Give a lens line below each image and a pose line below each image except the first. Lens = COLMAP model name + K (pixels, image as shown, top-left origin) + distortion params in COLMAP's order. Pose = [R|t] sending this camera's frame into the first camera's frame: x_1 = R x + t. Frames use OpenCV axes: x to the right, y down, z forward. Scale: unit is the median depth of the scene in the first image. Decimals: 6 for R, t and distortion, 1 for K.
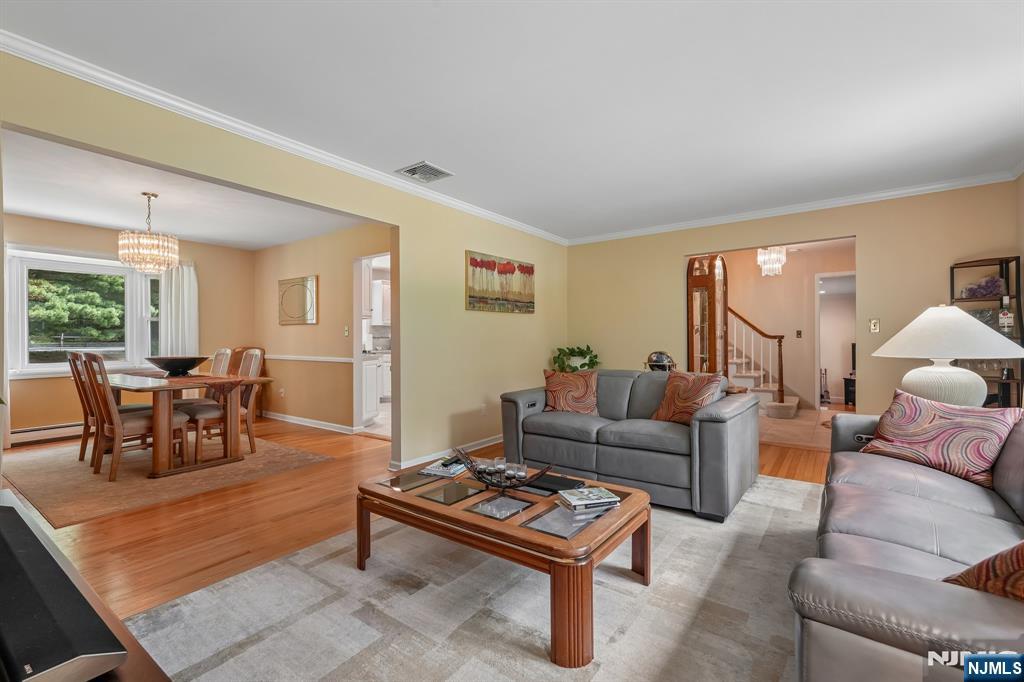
lens RADIAL K [[451.7, 0, 507.0], [0, 451.7, 340.4], [0, 0, 1]] dist [0.009950, 0.000407]
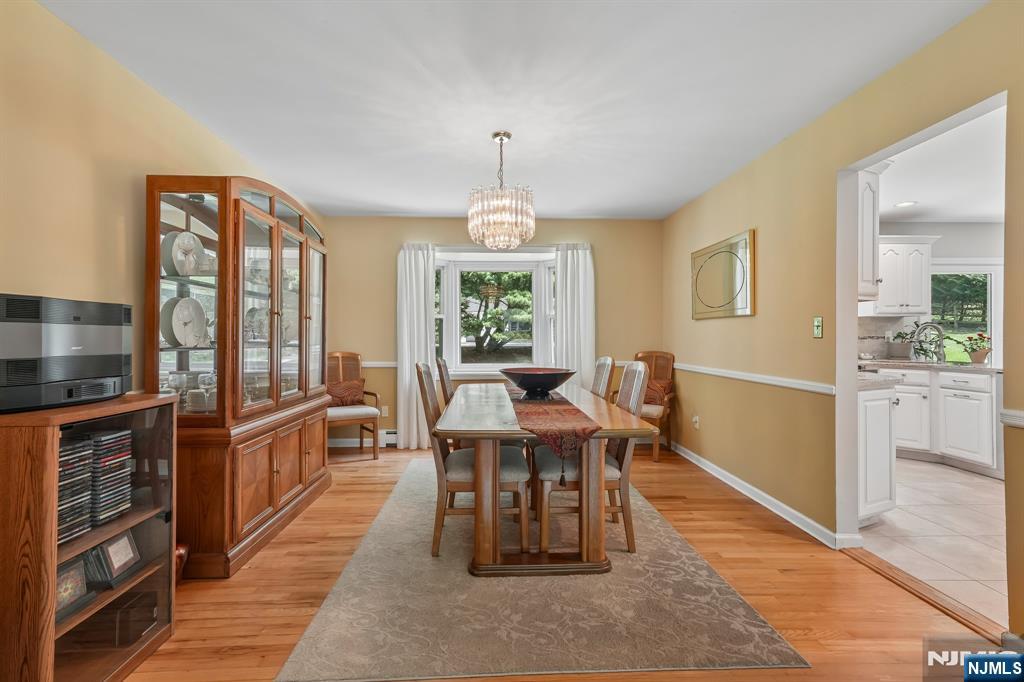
lens RADIAL K [[451.7, 0, 501.5], [0, 451.7, 341.5], [0, 0, 1]] dist [0.009950, 0.000407]
pose [[0.620025, 0.007243, -0.784549, -0.165677], [0.001393, 0.999946, 0.010333, -0.008980], [0.784581, -0.007500, 0.619981, 0.390194]]
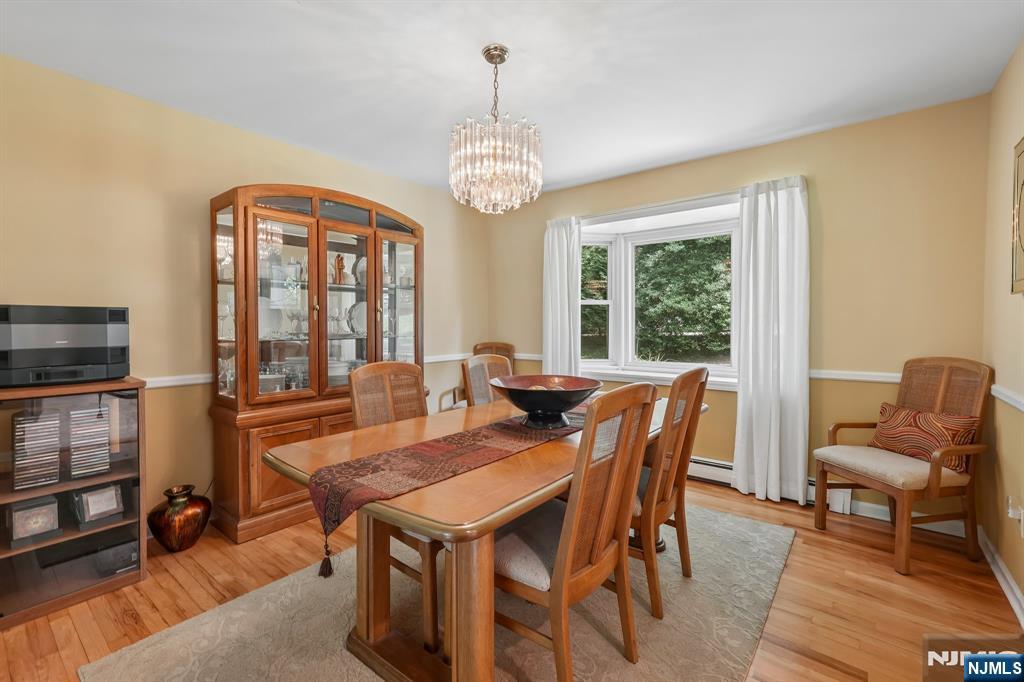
lens RADIAL K [[451.7, 0, 511.4], [0, 451.7, 336.1], [0, 0, 1]] dist [0.009950, 0.000407]
pose [[-0.040483, 0.032032, -0.998667, -0.190661], [0.001548, 0.999487, 0.031996, -0.017942], [0.999179, -0.000251, -0.040512, 0.714220]]
